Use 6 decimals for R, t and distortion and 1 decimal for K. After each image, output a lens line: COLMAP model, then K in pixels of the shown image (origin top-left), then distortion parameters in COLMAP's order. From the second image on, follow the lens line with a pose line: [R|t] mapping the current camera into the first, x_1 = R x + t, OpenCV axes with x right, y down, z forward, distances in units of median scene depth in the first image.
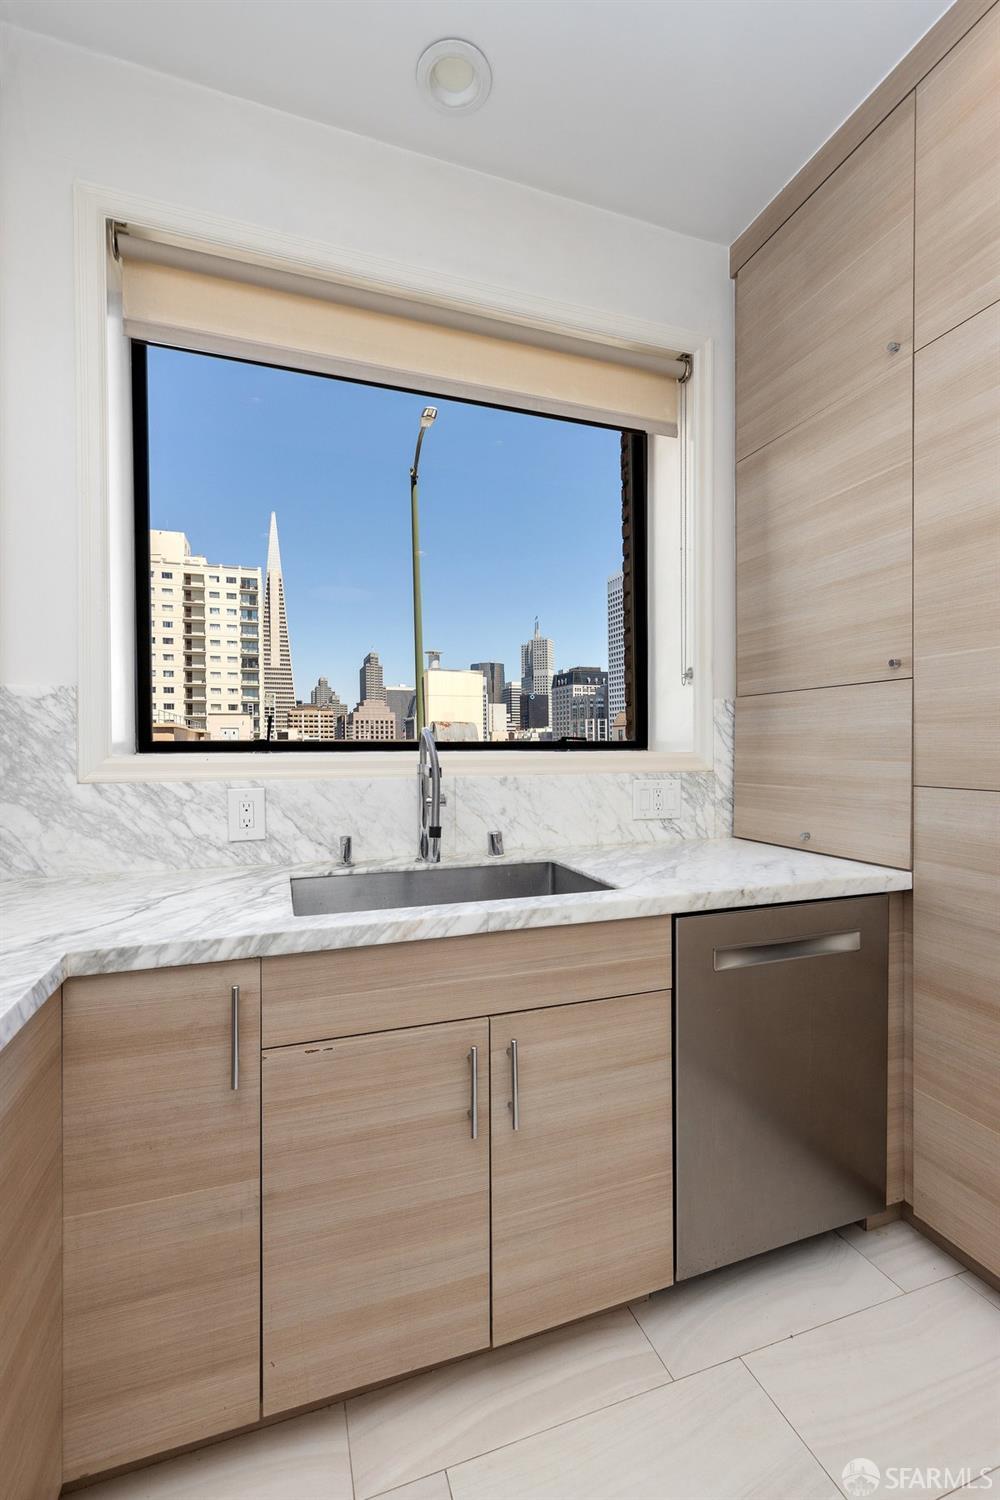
lens RADIAL K [[632.7, 0, 493.3], [0, 632.7, 753.2], [0, 0, 1]] dist [0.007159, -0.000617]
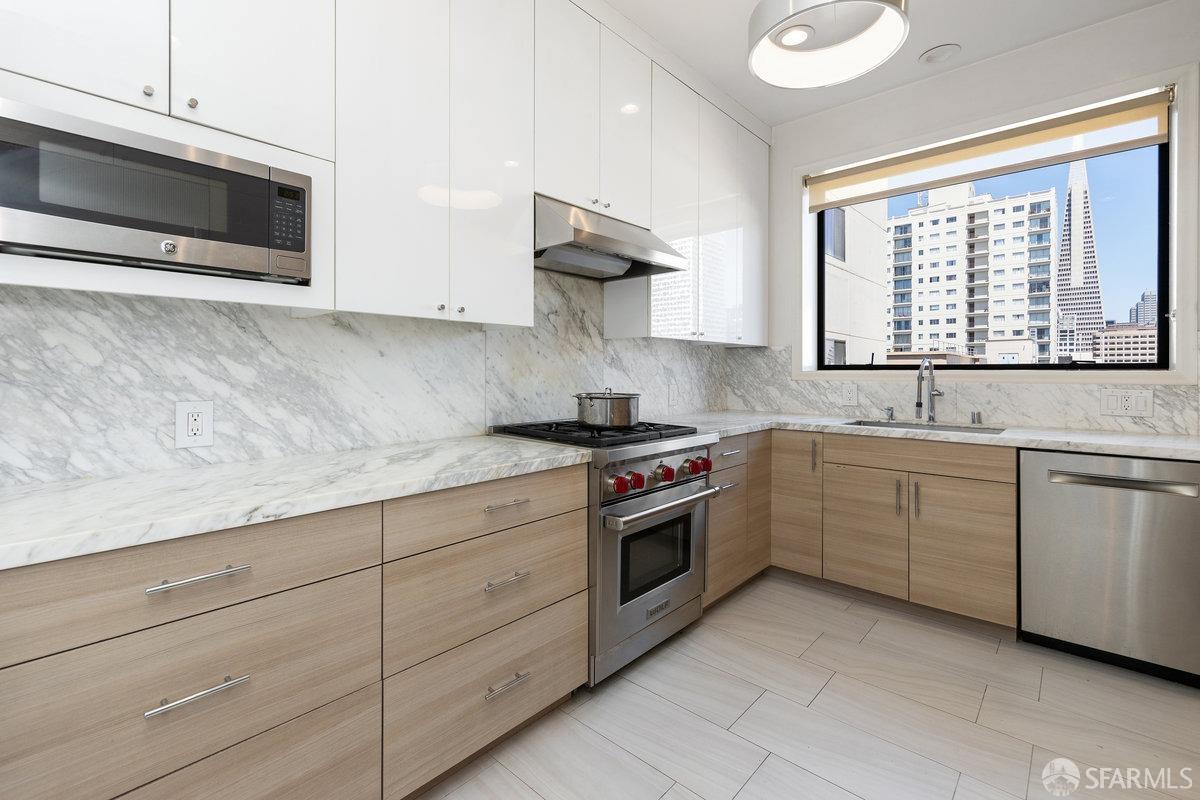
lens RADIAL K [[526.3, 0, 597.8], [0, 526.3, 375.2], [0, 0, 1]] dist [0.004097, 0.000349]
pose [[0.484079, 0.010332, -0.874963, 0.752433], [-0.012300, 0.999912, 0.005002, 0.018145], [0.874938, 0.008341, 0.484164, -0.684732]]
